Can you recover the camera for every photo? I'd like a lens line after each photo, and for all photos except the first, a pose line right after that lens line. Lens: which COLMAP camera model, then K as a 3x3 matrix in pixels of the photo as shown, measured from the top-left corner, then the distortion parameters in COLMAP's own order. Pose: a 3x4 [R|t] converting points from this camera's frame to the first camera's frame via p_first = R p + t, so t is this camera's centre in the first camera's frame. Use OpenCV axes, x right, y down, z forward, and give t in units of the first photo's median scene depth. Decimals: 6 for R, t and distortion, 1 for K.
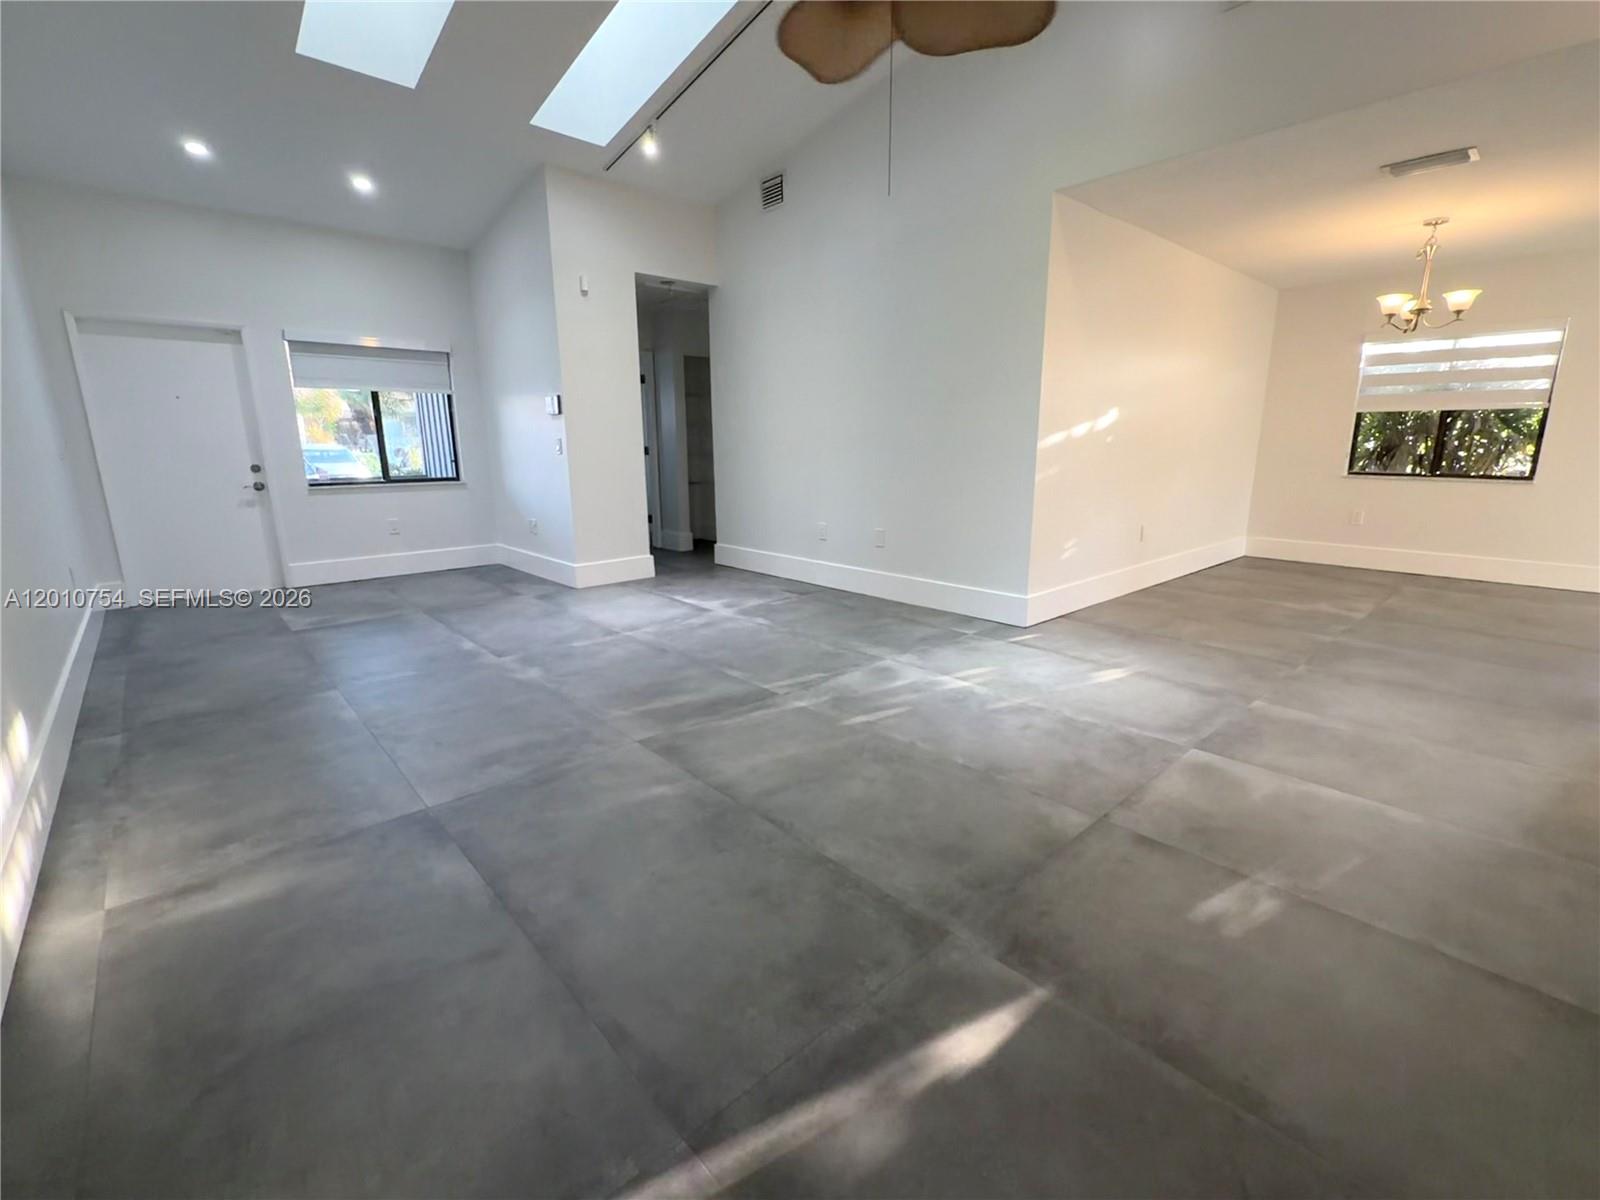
lens RADIAL K [[701.6, 0, 800.0], [0, 701.6, 600.0], [0, 0, 1]] dist [-0.001053, -0.000473]
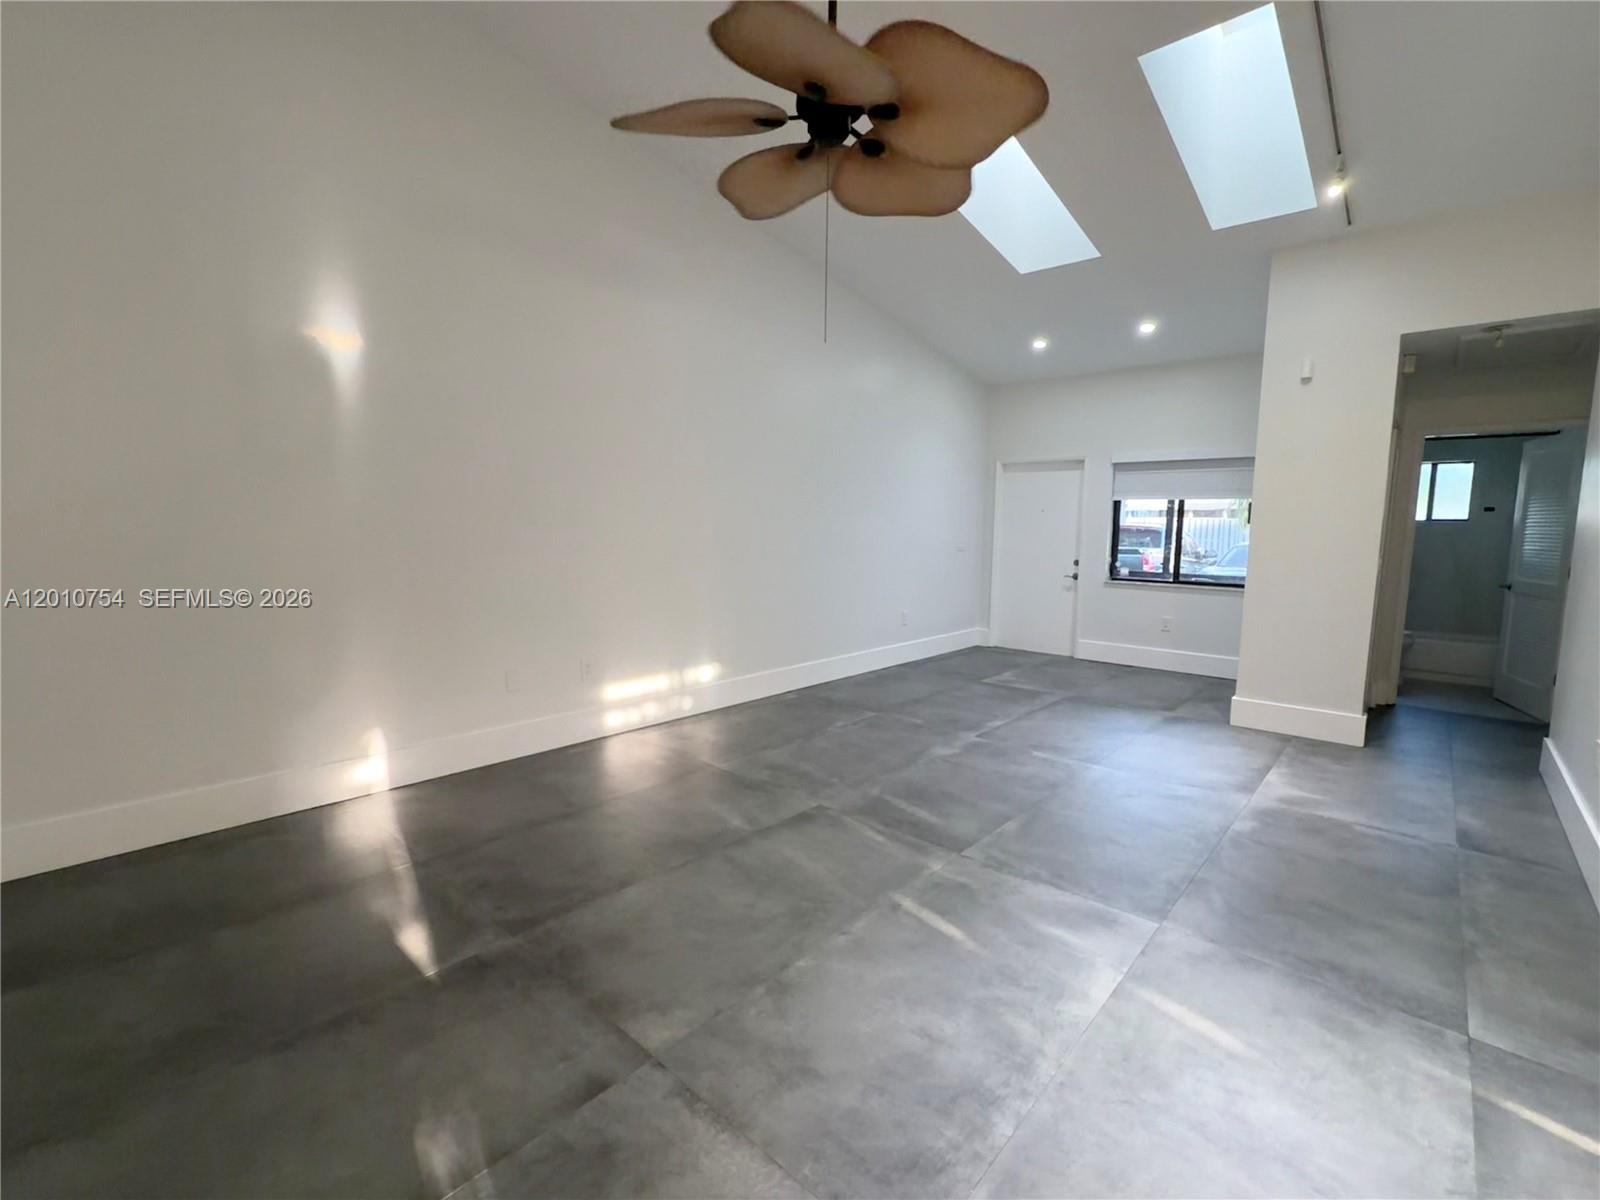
lens RADIAL K [[701.6, 0, 800.0], [0, 701.6, 600.0], [0, 0, 1]] dist [-0.001053, -0.000473]
pose [[0.099286, 0.115892, -0.988287, 0.793932], [-0.232021, 0.968514, 0.090264, -0.208658], [0.967630, 0.220341, 0.123049, 0.636333]]
